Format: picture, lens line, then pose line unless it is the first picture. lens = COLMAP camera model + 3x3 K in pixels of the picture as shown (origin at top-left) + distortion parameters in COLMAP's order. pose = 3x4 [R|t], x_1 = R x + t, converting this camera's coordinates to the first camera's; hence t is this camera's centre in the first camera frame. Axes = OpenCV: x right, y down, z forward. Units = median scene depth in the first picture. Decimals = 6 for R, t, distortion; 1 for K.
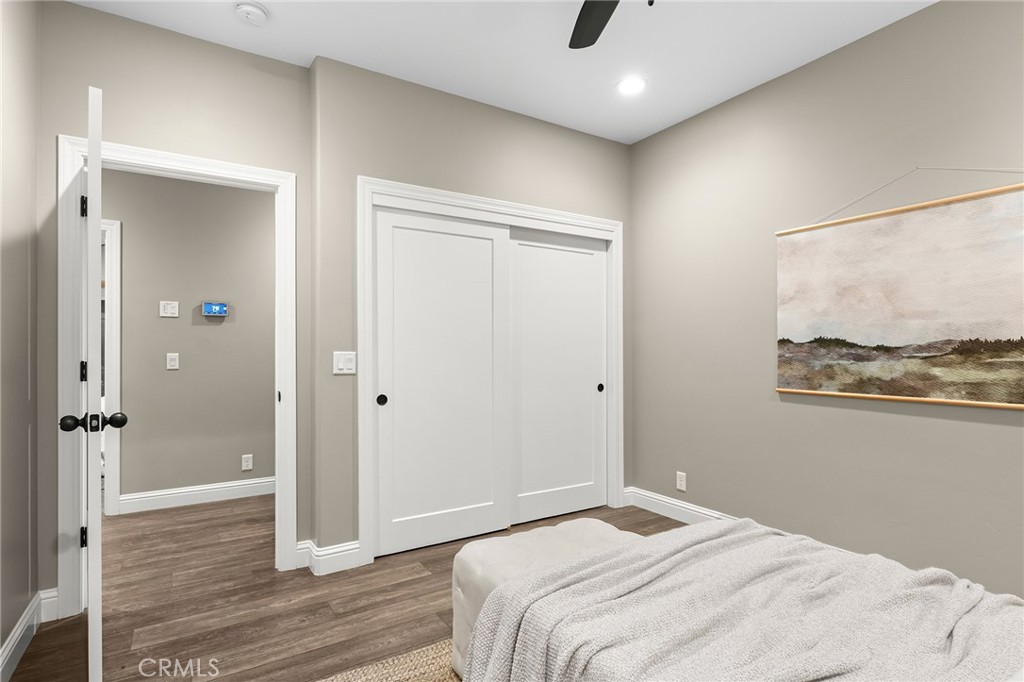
lens RADIAL K [[516.3, 0, 511.5], [0, 516.3, 348.3], [0, 0, 1]] dist [-0.001030, -0.000122]
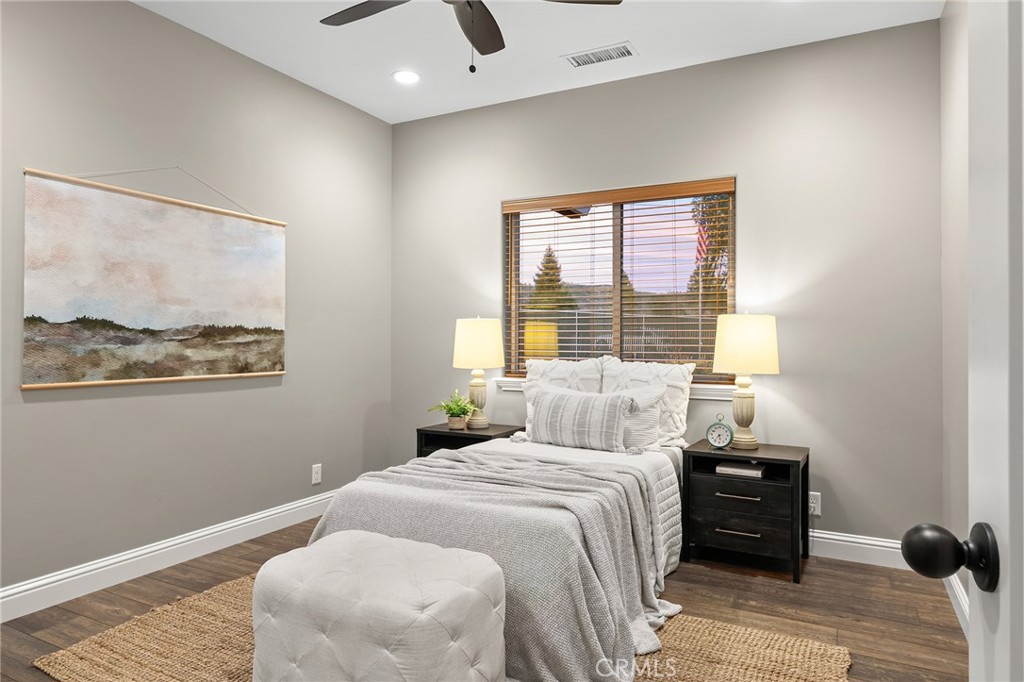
lens RADIAL K [[641.2, 0, 511.5], [0, 641.2, 337.3], [0, 0, 1]] dist [-0.001631, -0.000131]
pose [[-0.494212, 0.000333, 0.869342, -0.683352], [-0.008945, 0.999945, -0.005468, 0.011499], [-0.869296, -0.010479, -0.494181, 0.973208]]
